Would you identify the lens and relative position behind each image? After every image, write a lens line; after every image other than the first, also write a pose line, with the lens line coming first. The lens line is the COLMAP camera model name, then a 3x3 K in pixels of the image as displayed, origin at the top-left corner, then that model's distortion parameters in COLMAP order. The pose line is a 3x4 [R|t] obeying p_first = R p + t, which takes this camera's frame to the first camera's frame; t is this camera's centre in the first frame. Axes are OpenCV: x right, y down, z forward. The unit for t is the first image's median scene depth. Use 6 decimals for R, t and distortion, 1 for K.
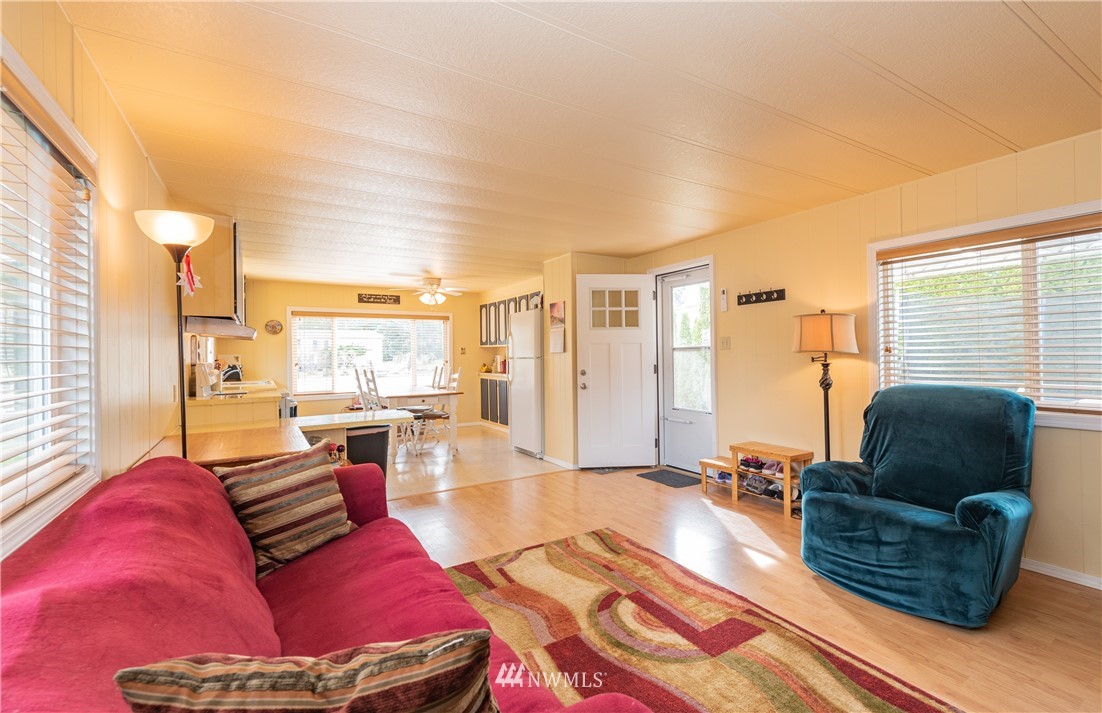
lens RADIAL K [[486.7, 0, 581.7], [0, 486.7, 354.1], [0, 0, 1]] dist [0.004646, 0.000182]
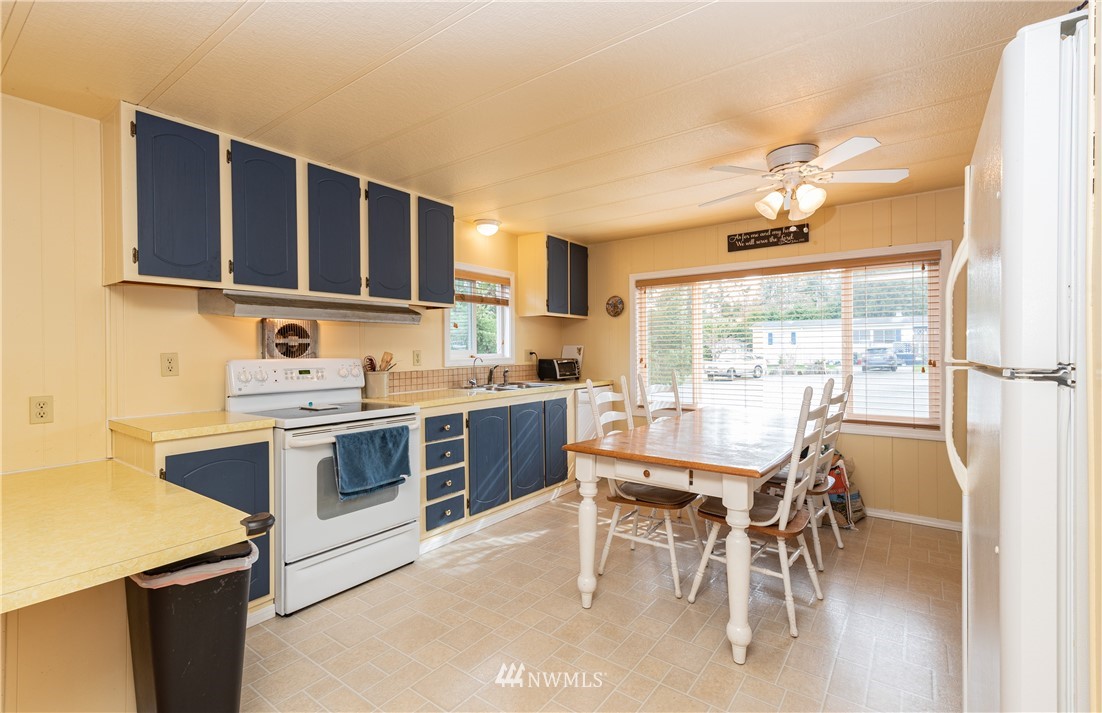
lens RADIAL K [[486.7, 0, 549.7], [0, 486.7, 352.6], [0, 0, 1]] dist [0.004646, 0.000182]
pose [[0.347485, 0.016940, -0.937533, -0.006603], [0.000724, 0.999832, 0.018334, -0.001375], [0.937685, -0.007049, 0.347414, 0.608676]]
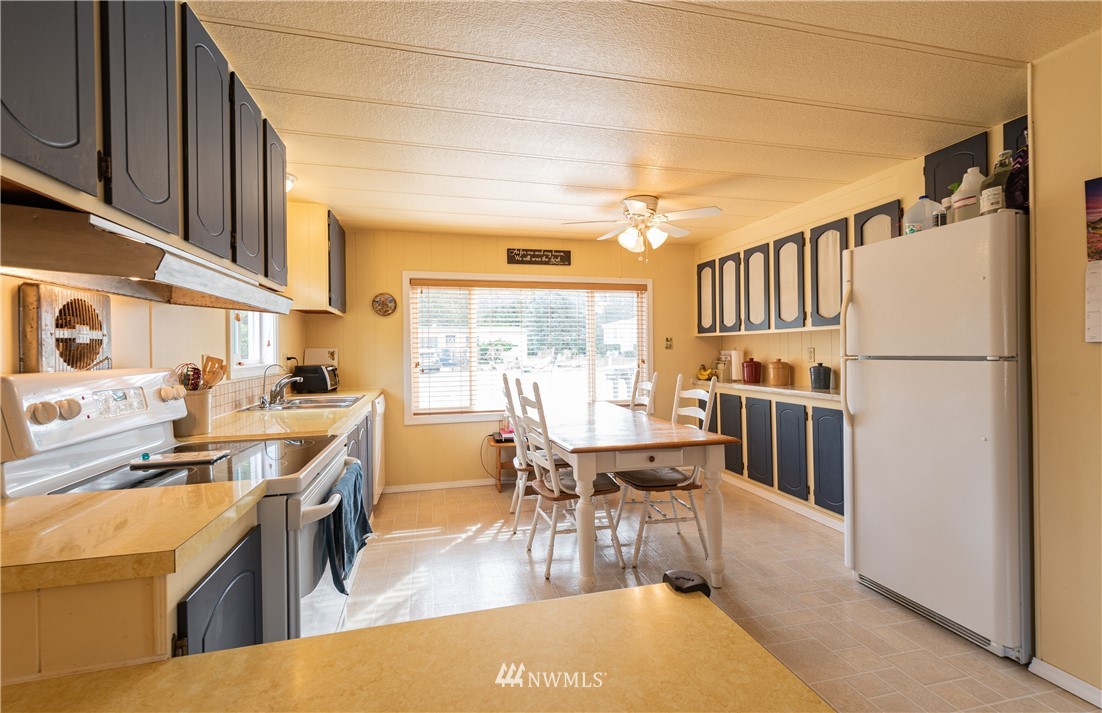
lens RADIAL K [[486.7, 0, 555.9], [0, 486.7, 354.9], [0, 0, 1]] dist [0.004646, 0.000182]
pose [[0.947168, 0.005637, -0.320687, -0.203016], [-0.002123, 0.999934, 0.011305, 0.001510], [0.320730, -0.010027, 0.947118, 0.436832]]
